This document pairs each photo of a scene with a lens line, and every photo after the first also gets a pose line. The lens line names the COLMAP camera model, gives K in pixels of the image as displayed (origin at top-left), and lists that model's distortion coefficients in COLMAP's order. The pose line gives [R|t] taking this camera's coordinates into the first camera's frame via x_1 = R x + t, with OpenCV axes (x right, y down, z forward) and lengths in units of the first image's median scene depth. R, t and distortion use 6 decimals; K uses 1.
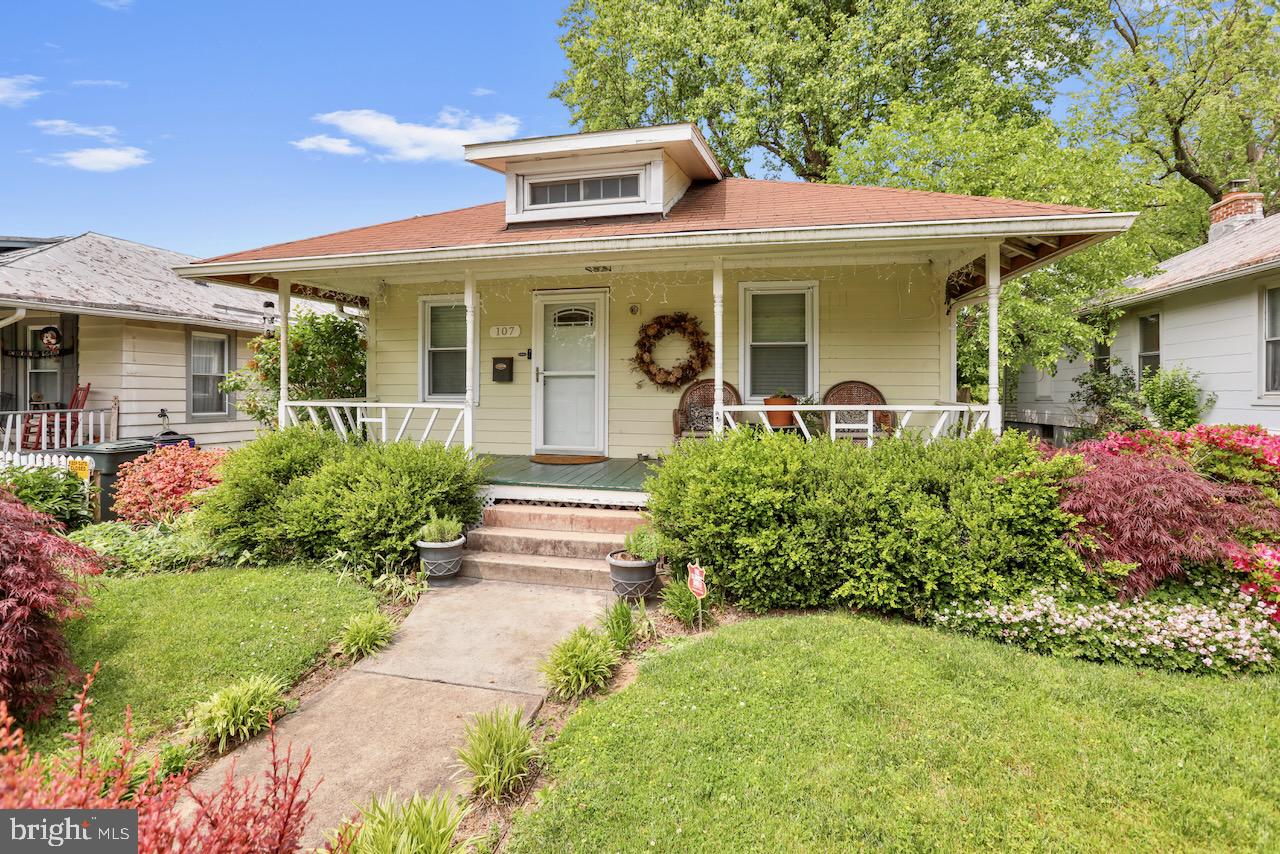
lens RADIAL K [[595.4, 0, 635.1], [0, 595.4, 401.4], [0, 0, 1]] dist [-0.033680, 0.010307]
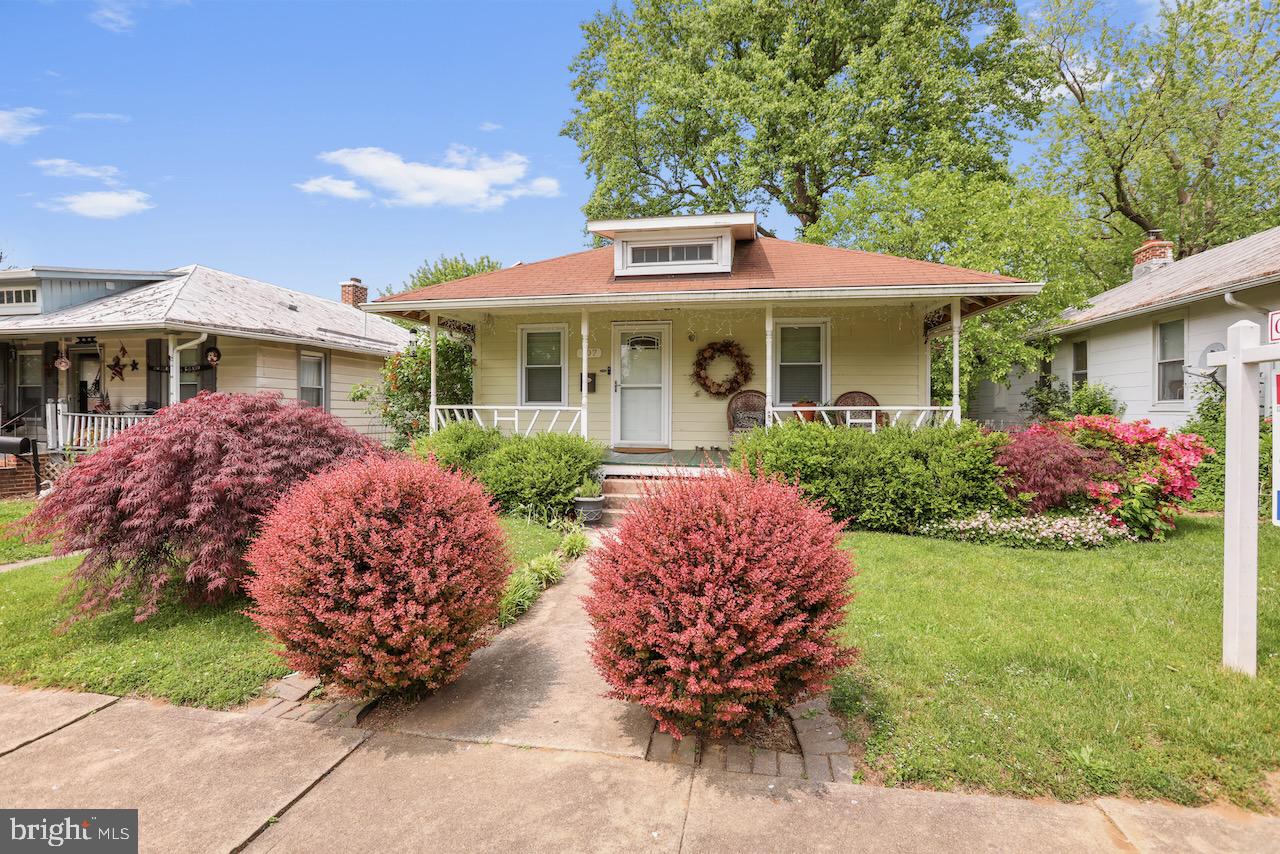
lens RADIAL K [[595.4, 0, 633.6], [0, 595.4, 418.9], [0, 0, 1]] dist [-0.033680, 0.010307]
pose [[0.999197, -0.000042, 0.040071, -0.186939], [0.000025, 1.000000, 0.000425, 0.026961], [-0.040071, -0.000424, 0.999197, -0.322258]]
